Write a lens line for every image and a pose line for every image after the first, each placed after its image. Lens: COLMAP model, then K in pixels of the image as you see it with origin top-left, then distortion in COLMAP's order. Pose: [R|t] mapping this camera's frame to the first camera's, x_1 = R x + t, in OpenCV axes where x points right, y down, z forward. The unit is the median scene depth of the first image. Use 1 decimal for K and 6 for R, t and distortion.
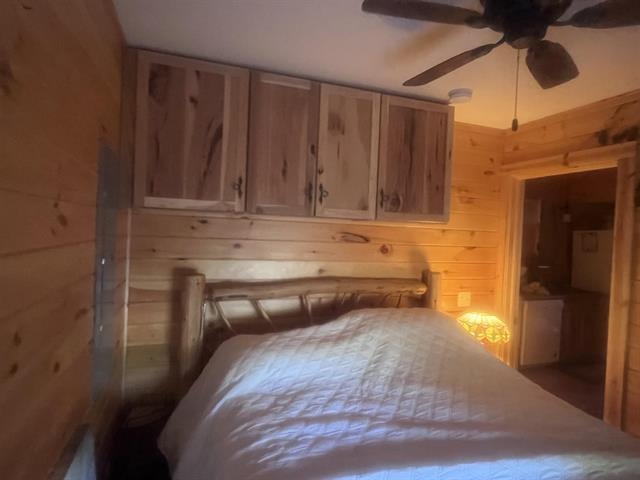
lens RADIAL K [[367.2, 0, 320.0], [0, 367.2, 240.0], [0, 0, 1]] dist [-0.003739, -0.000053]
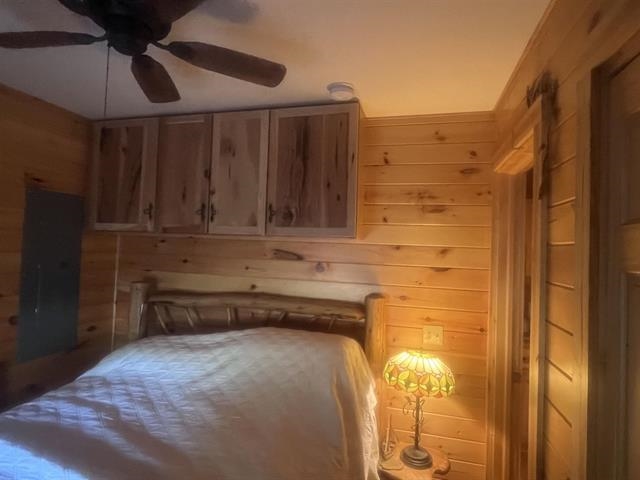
lens RADIAL K [[364.8, 0, 319.5], [0, 364.8, 242.8], [0, 0, 1]] dist [0.000493, -0.000678]
pose [[0.822035, -0.020554, -0.569066, 0.876912], [-0.018372, 0.997871, -0.062581, 0.024717], [0.569140, 0.061899, 0.819907, 0.297540]]
